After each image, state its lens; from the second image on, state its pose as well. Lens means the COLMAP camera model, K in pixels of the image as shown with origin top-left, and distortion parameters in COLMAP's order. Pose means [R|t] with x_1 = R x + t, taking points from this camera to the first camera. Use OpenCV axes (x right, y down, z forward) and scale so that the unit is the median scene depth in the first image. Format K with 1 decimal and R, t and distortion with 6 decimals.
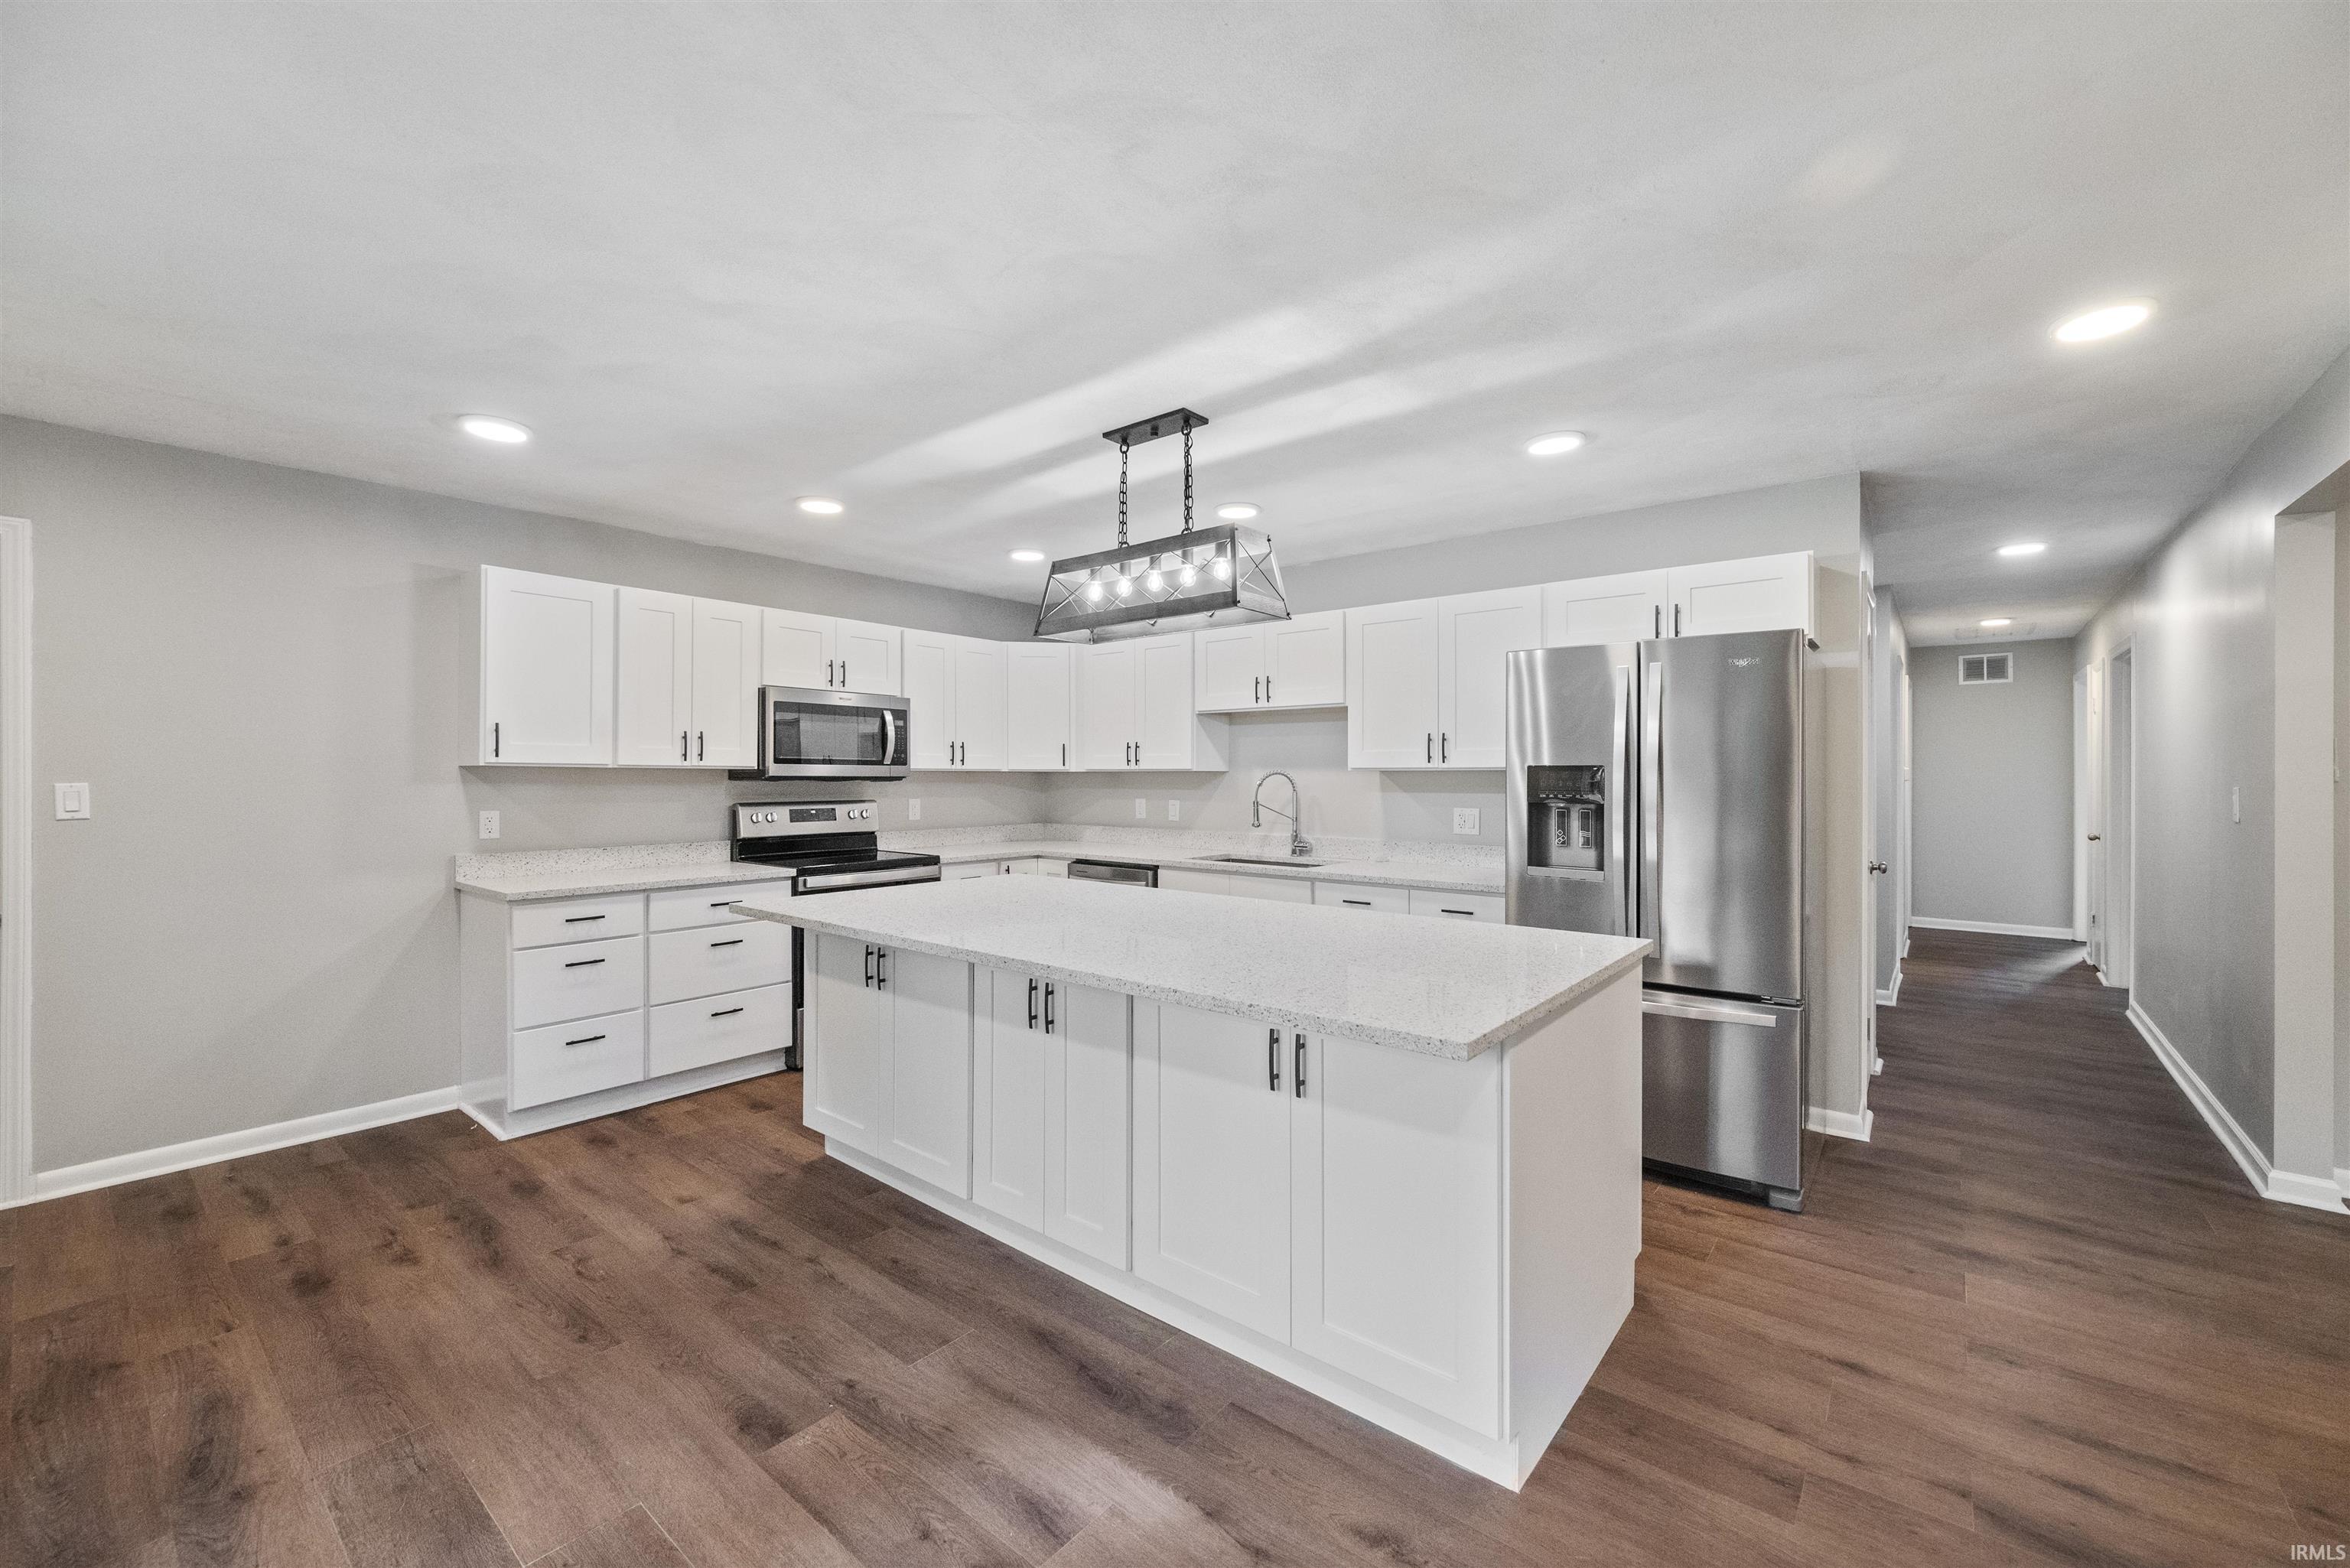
lens RADIAL K [[914.5, 0, 1196.0], [0, 914.5, 773.5], [0, 0, 1]] dist [-0.000369, 0.000088]
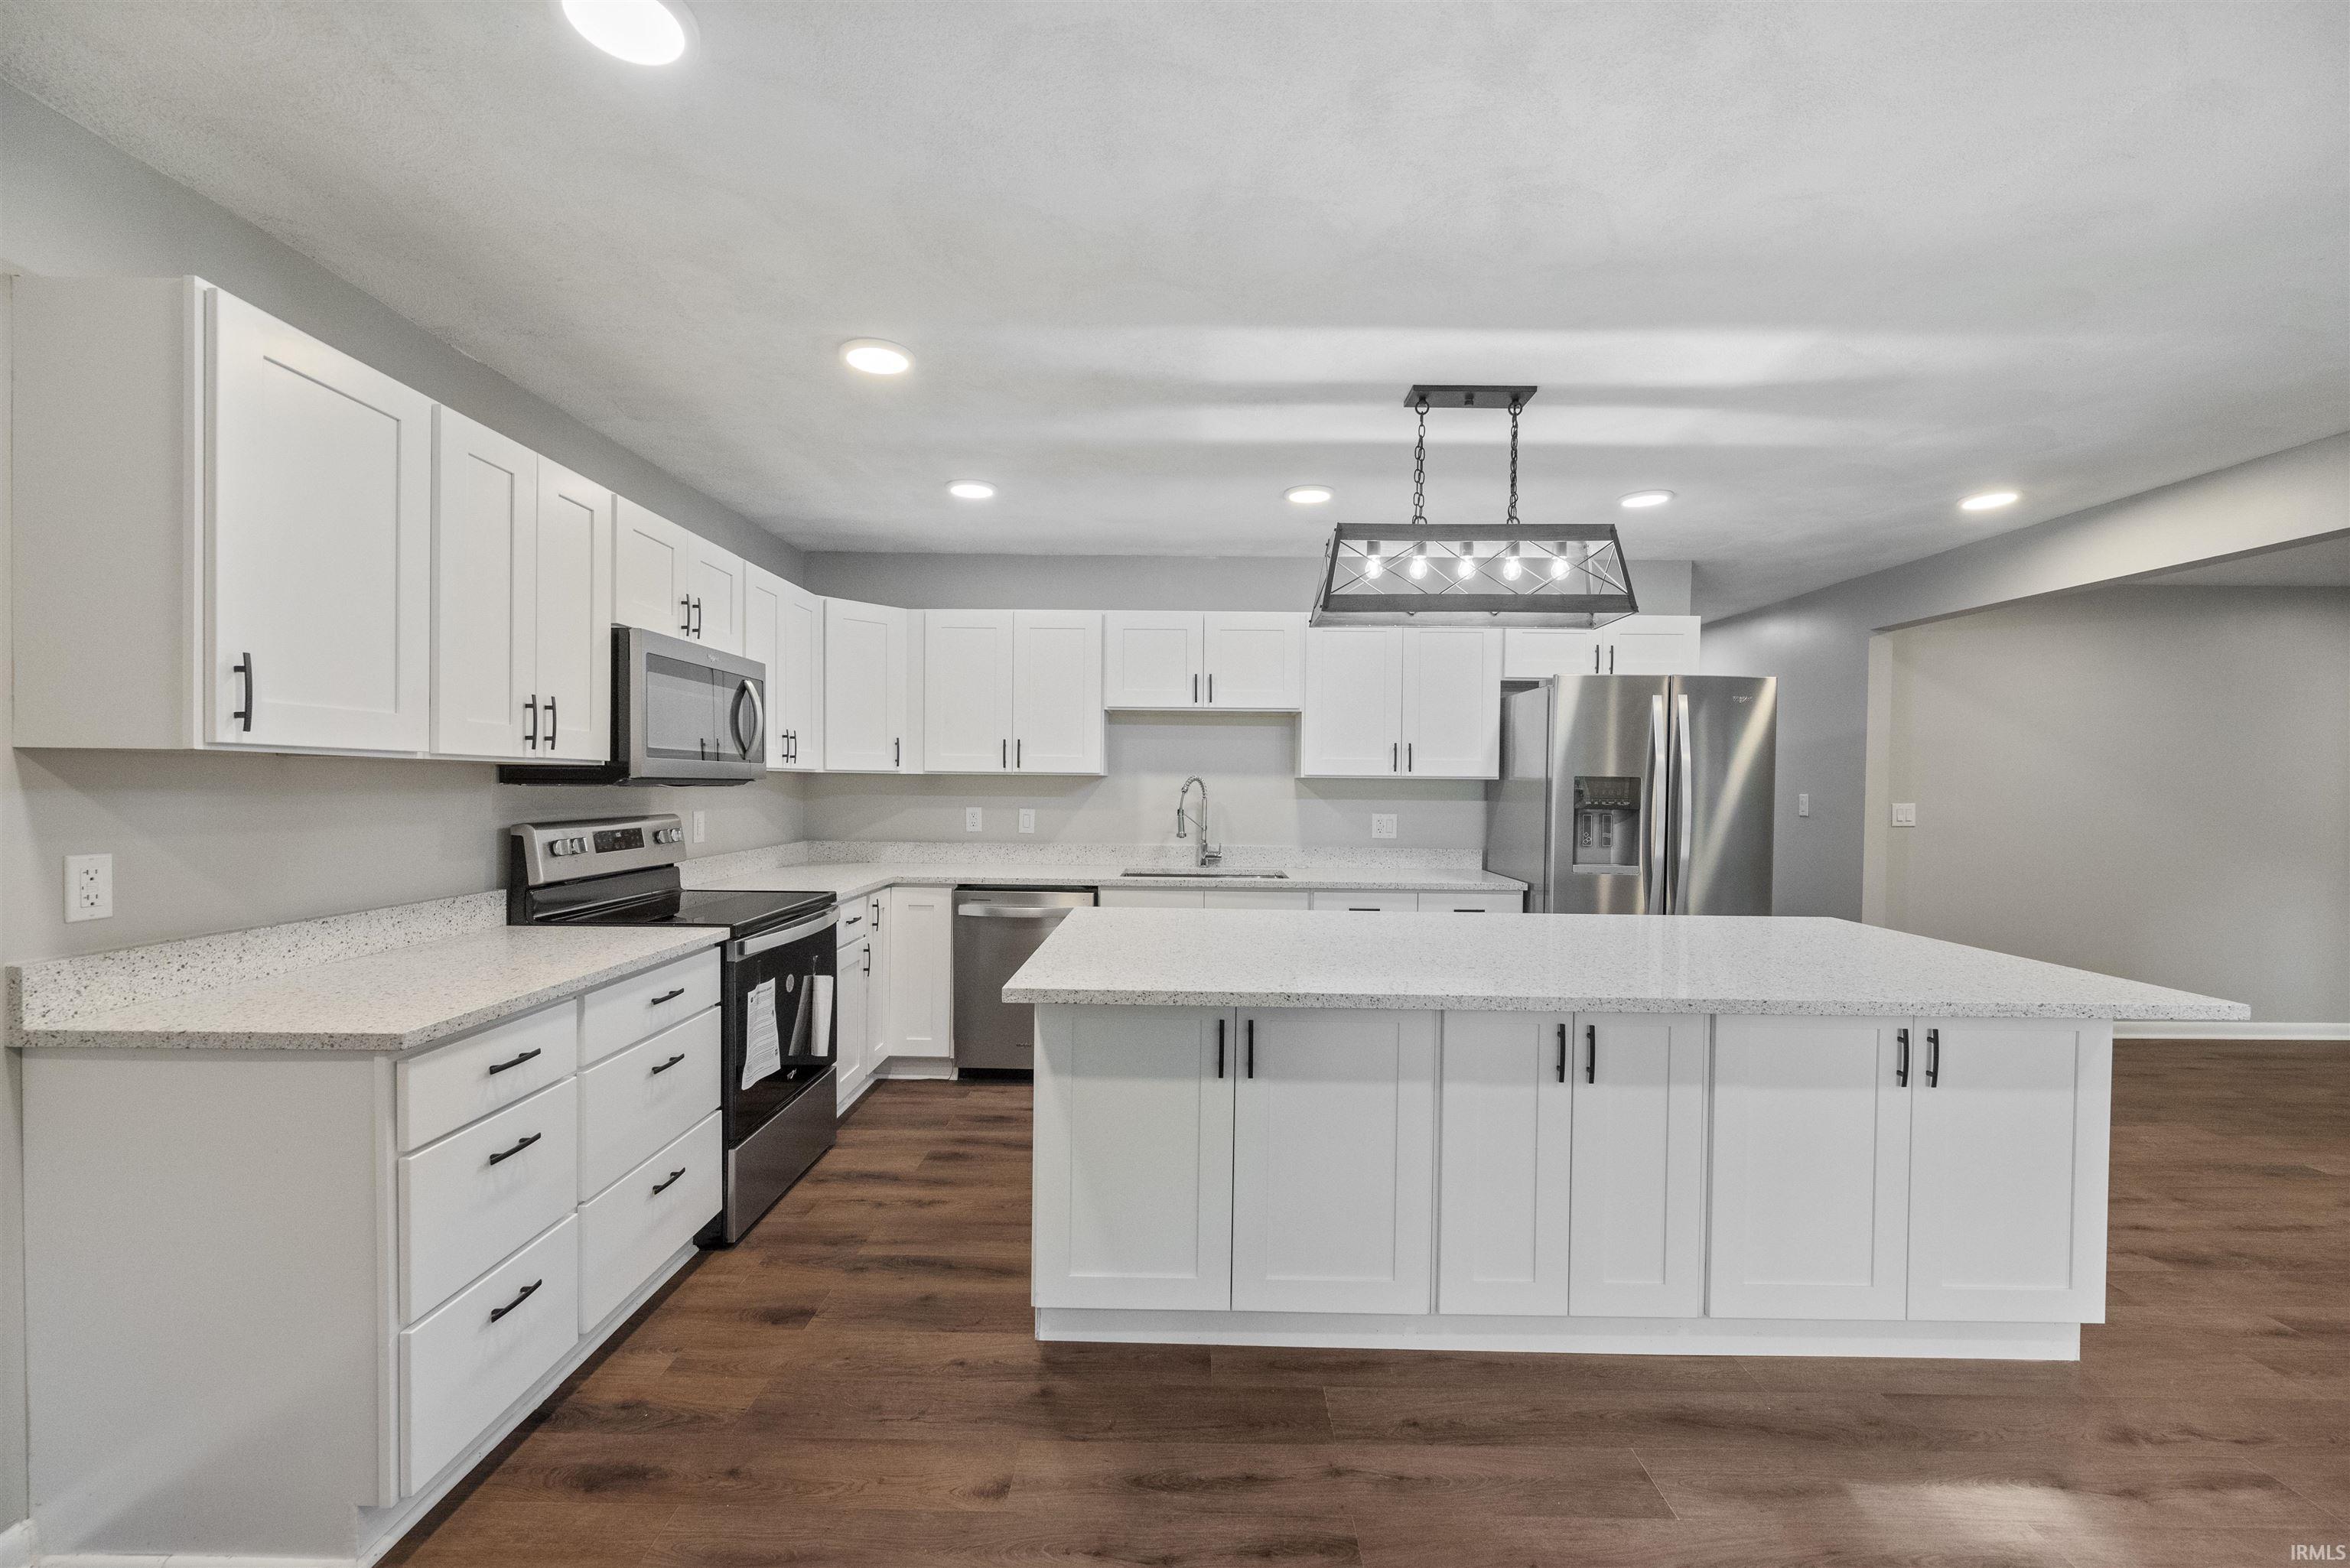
lens RADIAL K [[914.5, 0, 1175.1], [0, 914.5, 794.2], [0, 0, 1]] dist [-0.000369, 0.000088]
pose [[0.789945, -0.001056, 0.613177, -0.682241], [-0.011344, 0.999802, 0.016336, 0.000244], [-0.613073, -0.019861, 0.789777, 0.381275]]
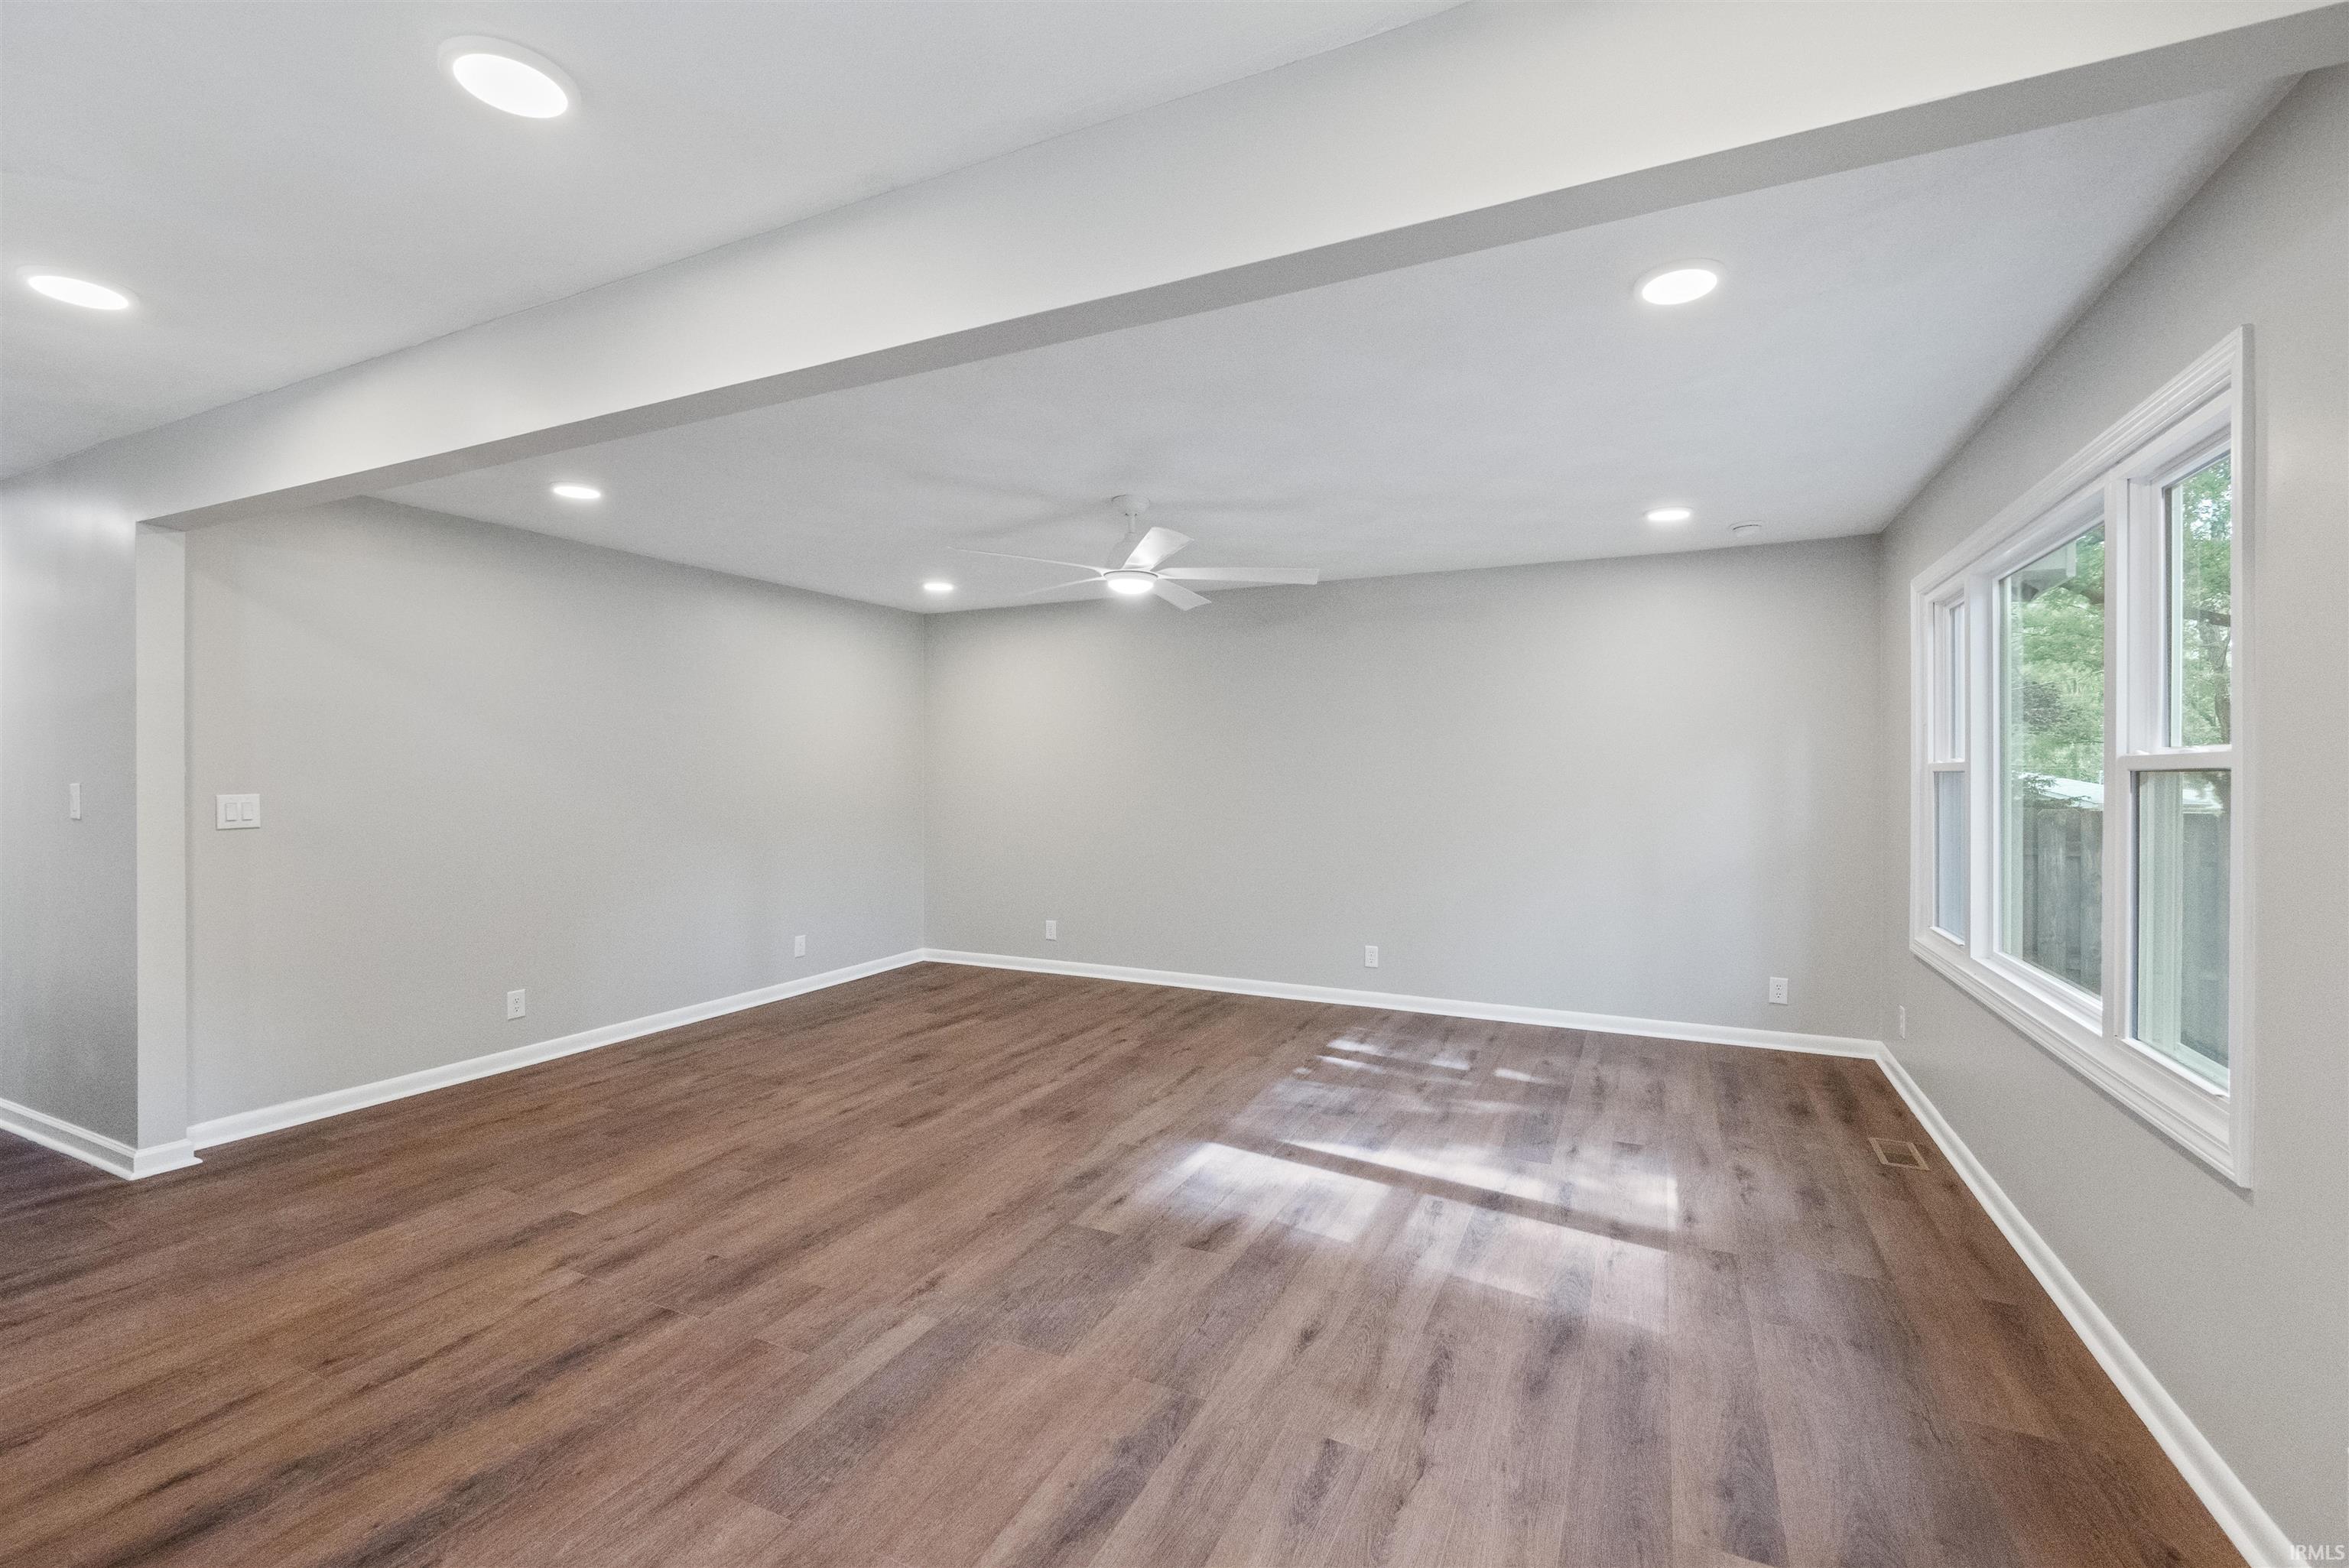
lens RADIAL K [[1005.5, 0, 1182.8], [0, 1005.5, 779.5], [0, 0, 1]] dist [0.001739, 0.000213]
pose [[-0.222317, -0.004766, 0.974963, -0.174313], [-0.003398, 0.999986, 0.004113, 0.001968], [-0.974969, -0.002398, -0.222330, 0.082112]]
